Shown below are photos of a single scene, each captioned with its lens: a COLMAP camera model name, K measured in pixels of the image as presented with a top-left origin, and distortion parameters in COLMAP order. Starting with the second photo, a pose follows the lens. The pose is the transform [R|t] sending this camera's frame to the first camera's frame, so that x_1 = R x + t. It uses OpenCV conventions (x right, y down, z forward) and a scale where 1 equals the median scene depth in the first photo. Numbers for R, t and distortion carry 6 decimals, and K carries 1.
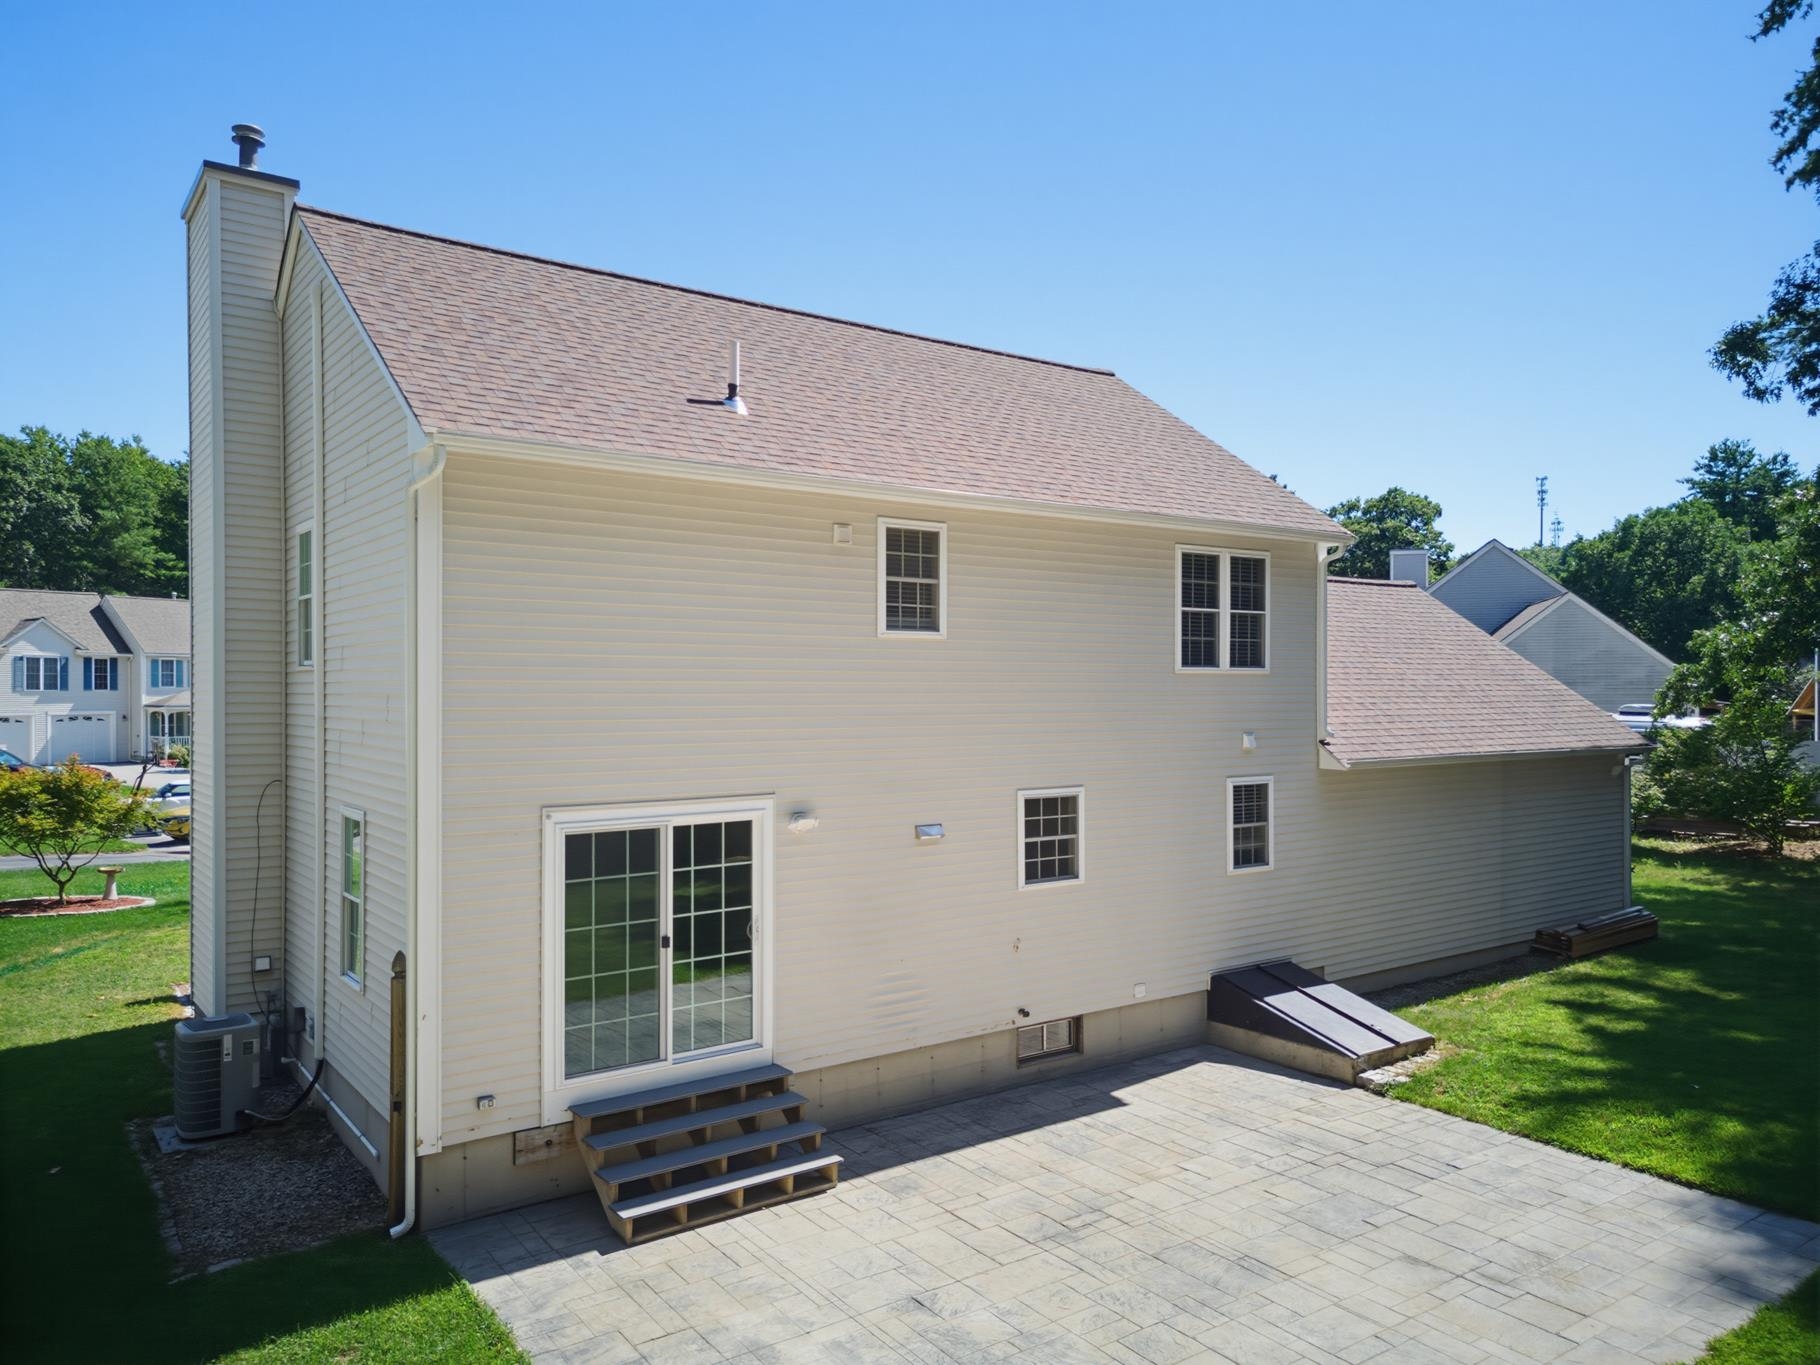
lens RADIAL K [[1312.8, 0, 886.7], [0, 1312.8, 715.4], [0, 0, 1]] dist [0.049713, -0.047899]
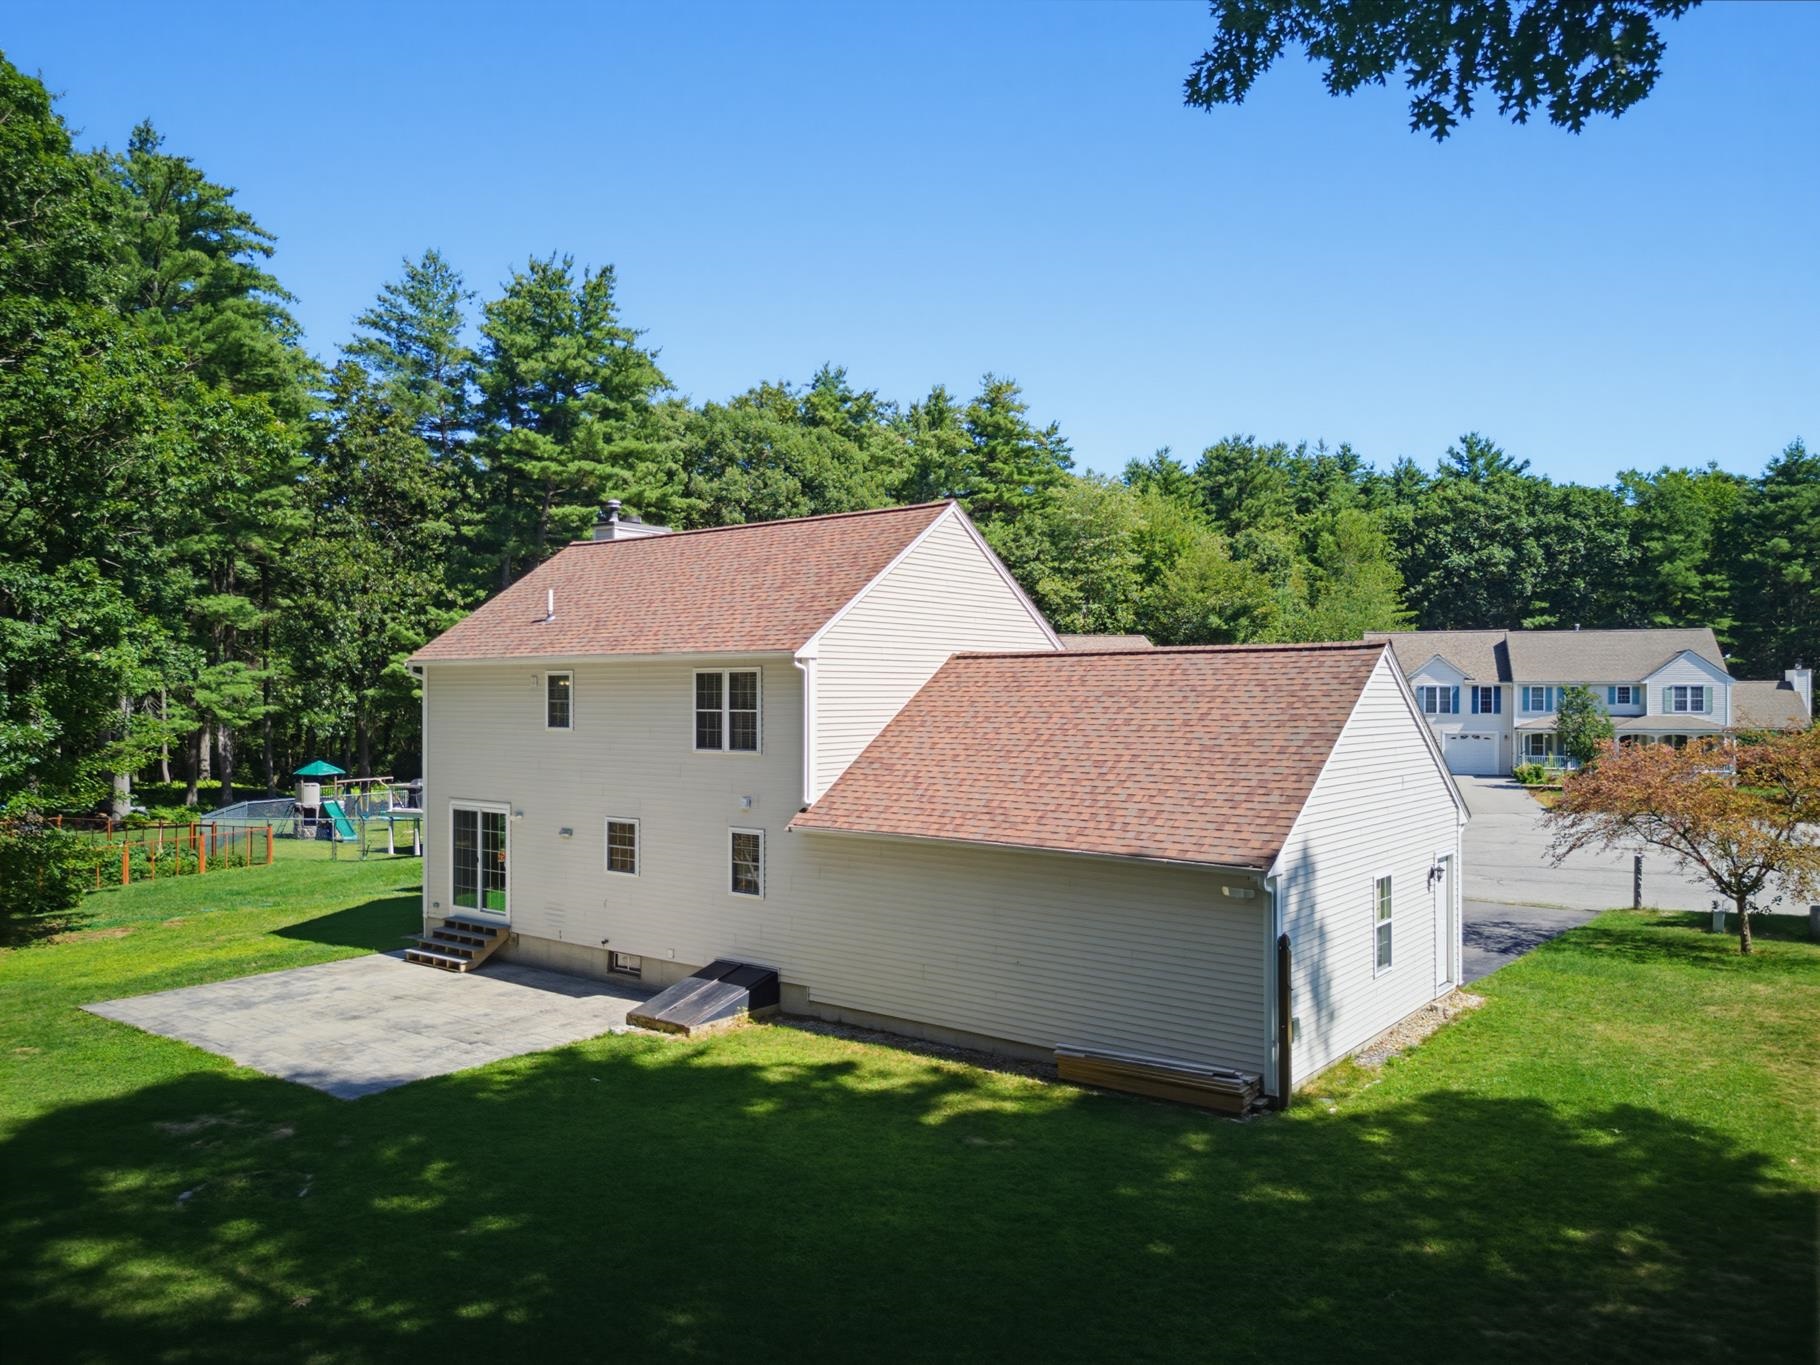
lens RADIAL K [[1318.5, 0, 910.0], [0, 1318.5, 682.5], [0, 0, 1]] dist [-0.029521, 0.140945]
pose [[0.259756, -0.009301, -0.965630, 1.897596], [-0.015243, 0.999790, -0.013730, -0.104067], [0.965554, 0.018286, 0.259559, 0.913241]]
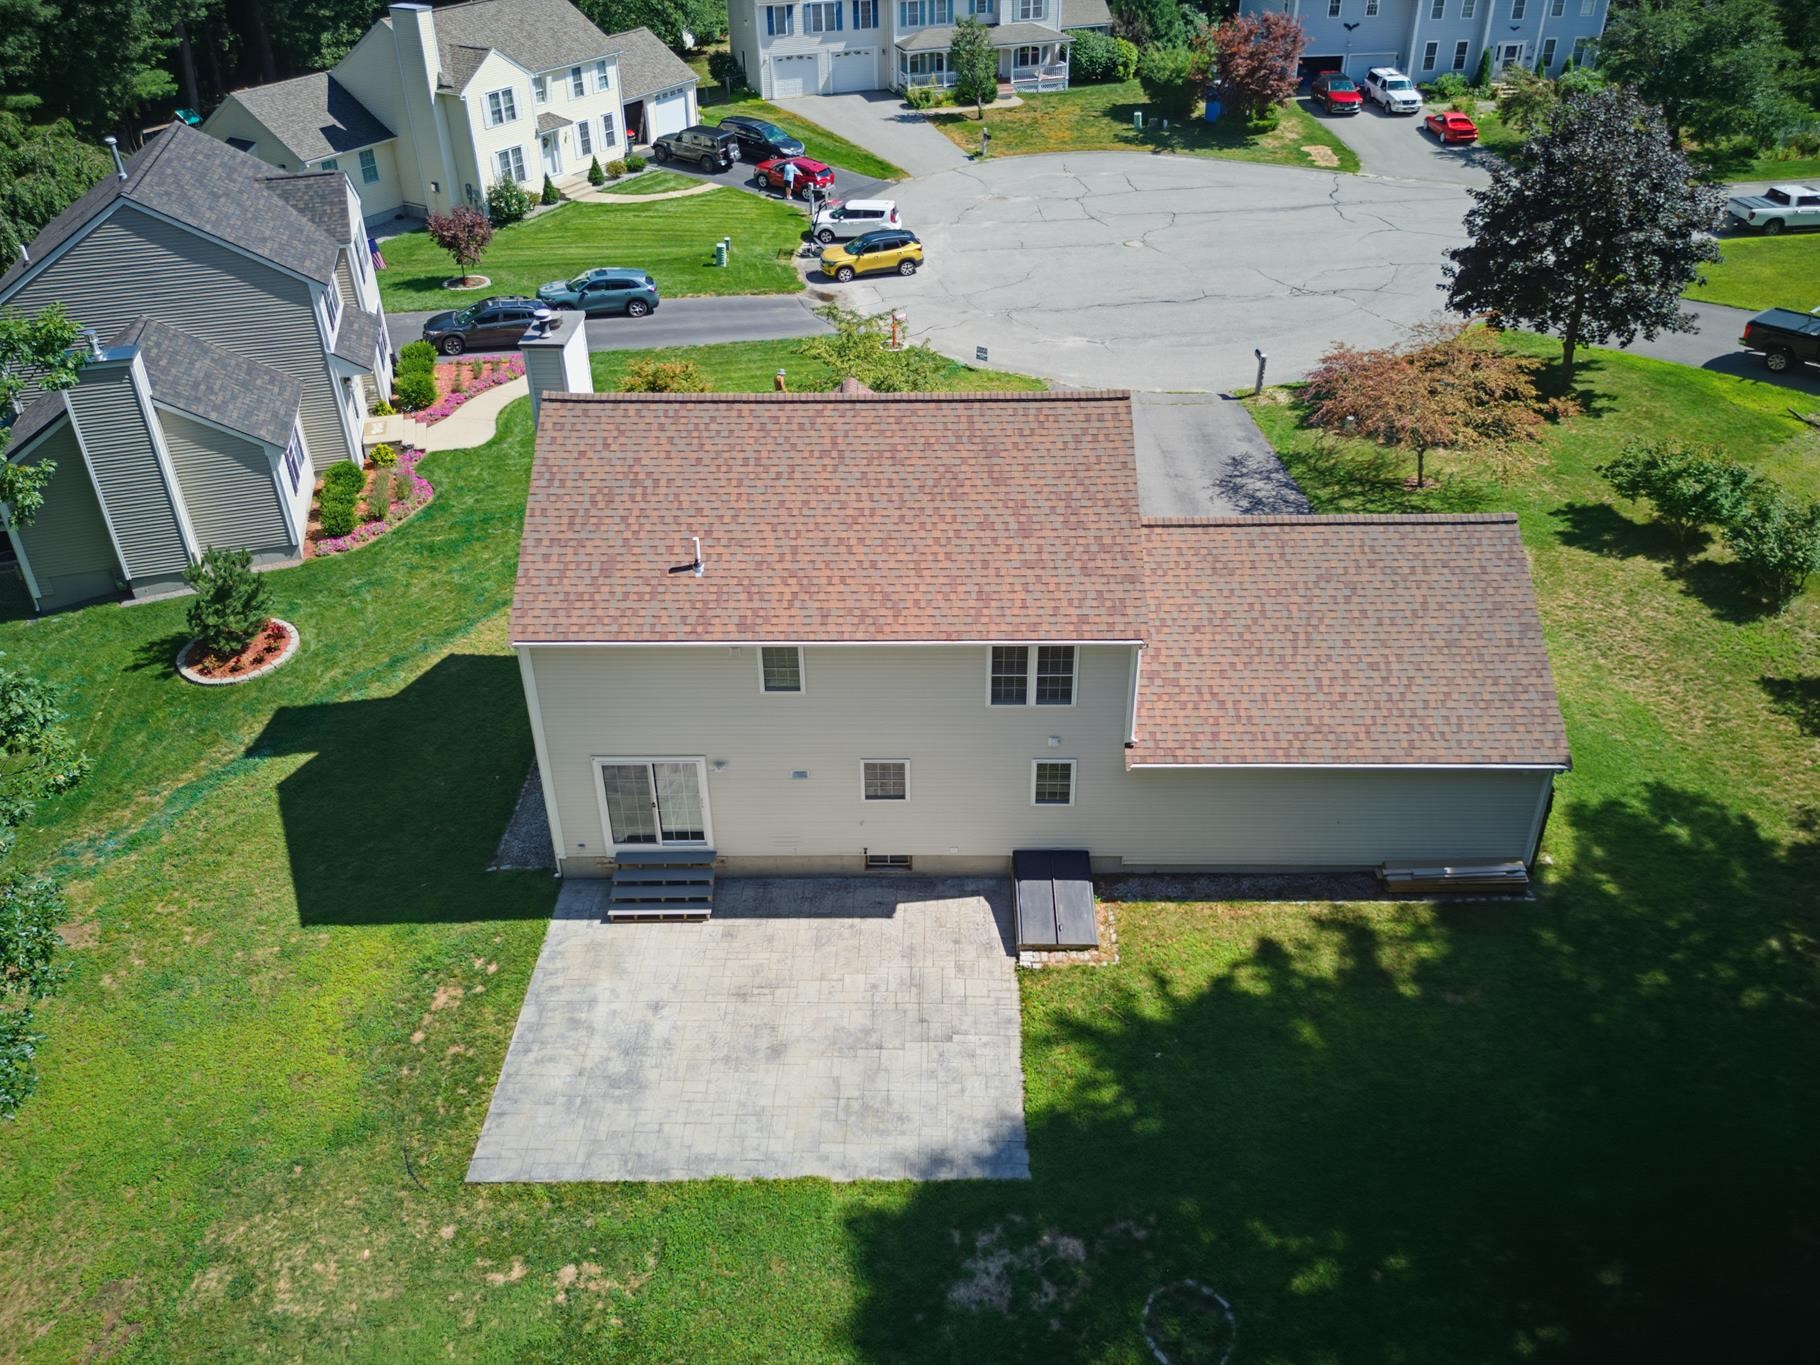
lens RADIAL K [[1376.7, 0, 877.3], [0, 1376.7, 518.8], [0, 0, 1]] dist [0.054498, 0.002434]
pose [[0.791991, 0.290230, -0.537138, 1.037729], [0.014529, 0.870577, 0.491818, -1.160965], [0.610360, -0.397319, 0.685272, -0.169236]]
